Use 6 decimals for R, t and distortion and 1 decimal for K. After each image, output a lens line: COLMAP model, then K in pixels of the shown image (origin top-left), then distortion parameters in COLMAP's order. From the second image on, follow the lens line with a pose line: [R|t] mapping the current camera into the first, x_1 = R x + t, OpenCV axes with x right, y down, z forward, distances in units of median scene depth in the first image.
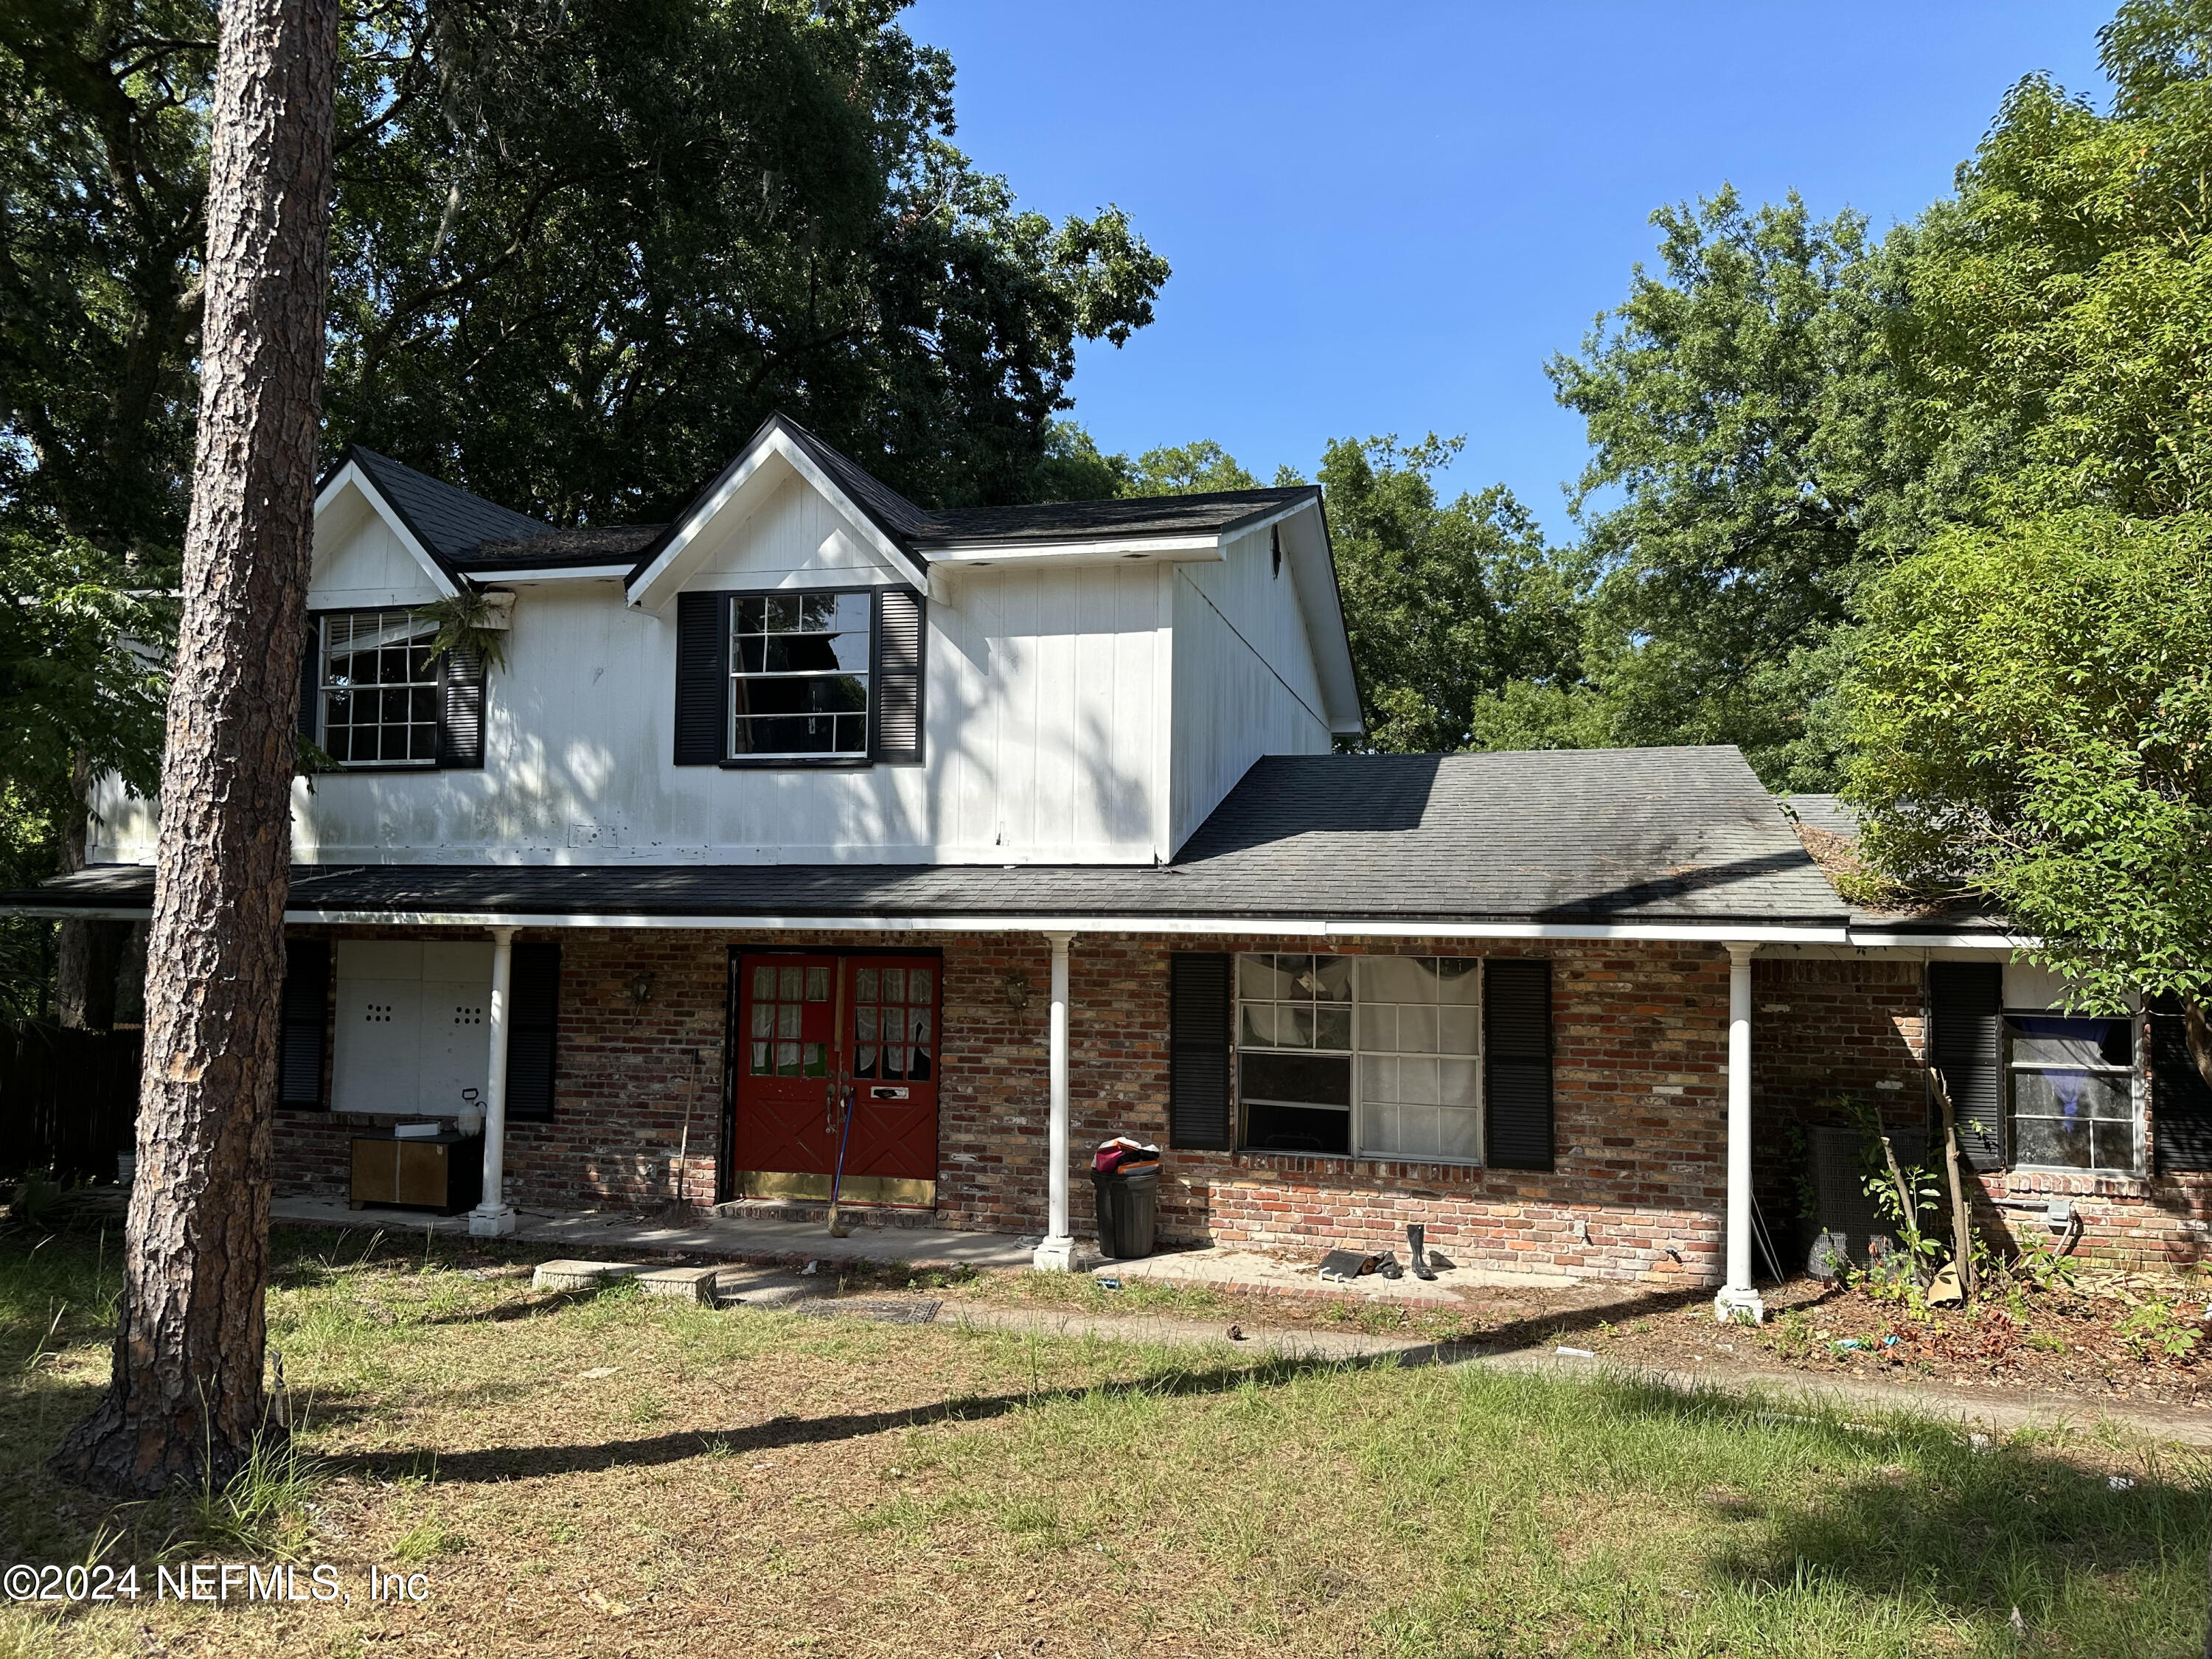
lens RADIAL K [[1561.2, 0, 1123.6], [0, 1561.2, 824.1], [0, 0, 1]] dist [0.100910, -0.150478]
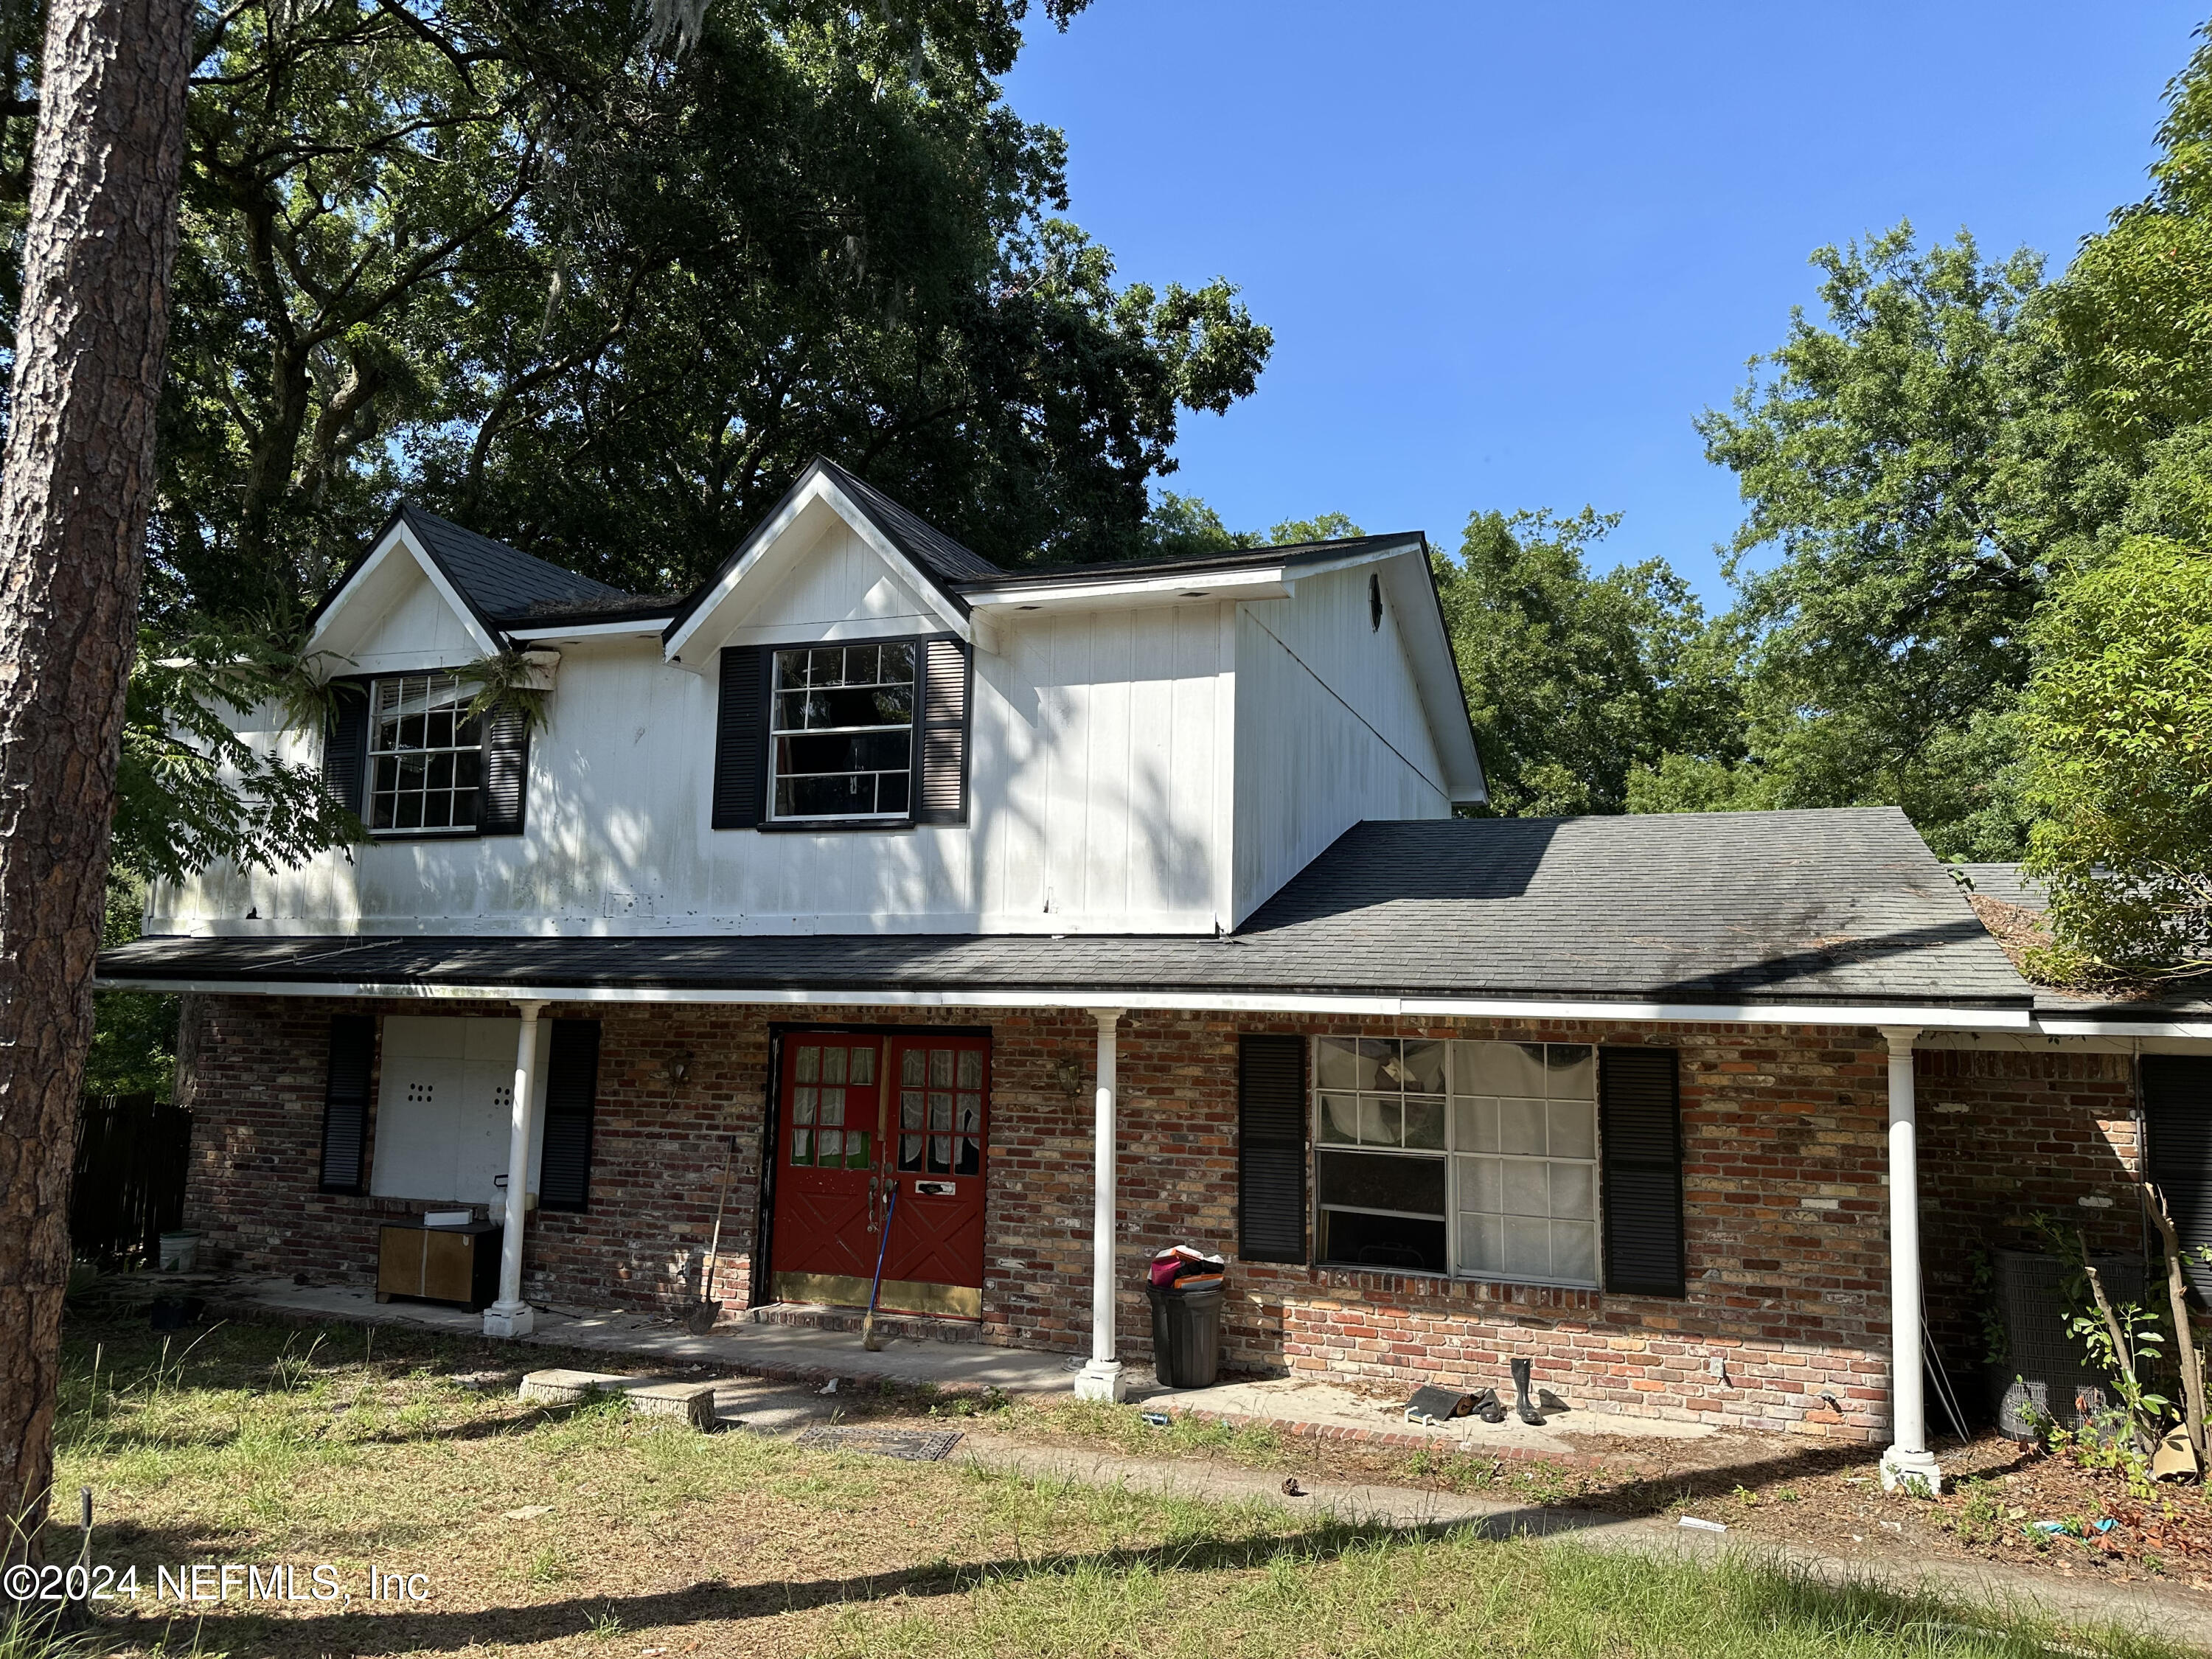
lens RADIAL K [[1561.2, 0, 1123.6], [0, 1561.2, 824.1], [0, 0, 1]] dist [0.100910, -0.150478]
pose [[0.995095, -0.004068, -0.098843, 0.054225], [-0.001499, 0.998420, -0.056178, 0.012529], [0.098915, 0.056051, 0.993516, 0.100793]]
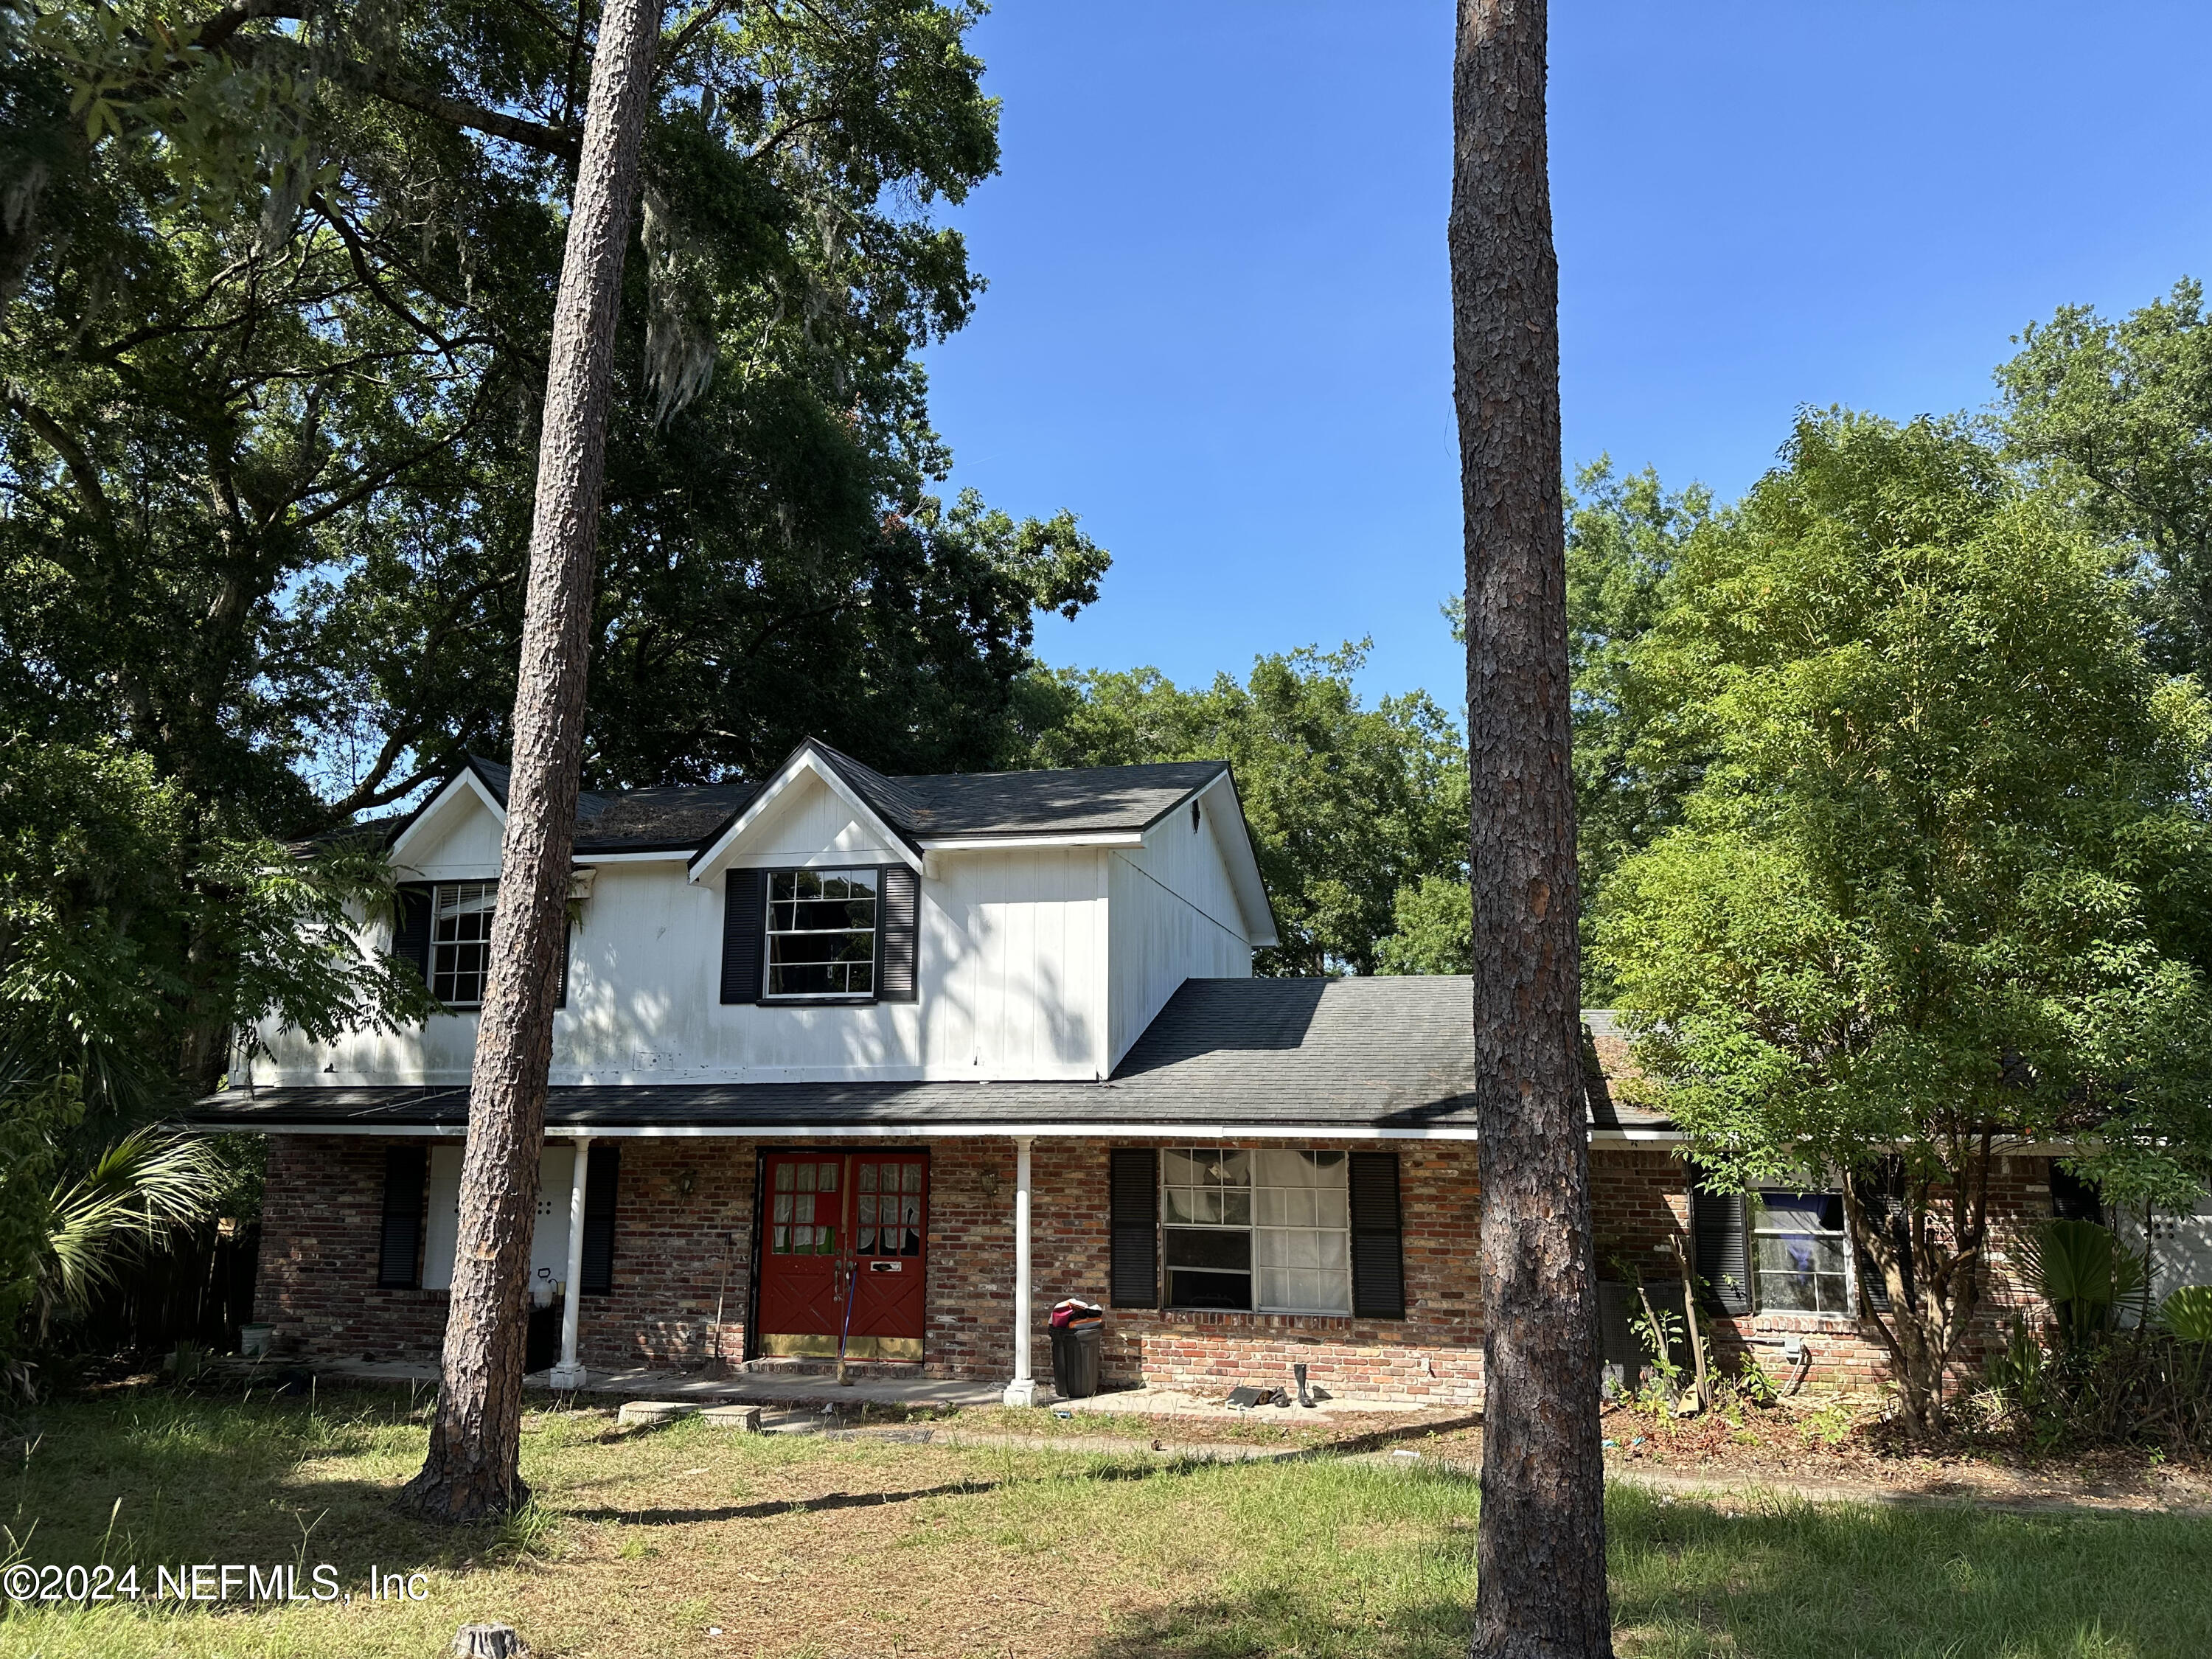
lens RADIAL K [[1571.0, 0, 1132.7], [0, 1571.0, 818.9], [0, 0, 1]] dist [0.148490, -0.297174]
pose [[0.999422, -0.005644, 0.033517, 0.006902], [0.009203, 0.994216, -0.107006, -0.049019], [-0.032719, 0.107253, 0.993693, -0.325132]]
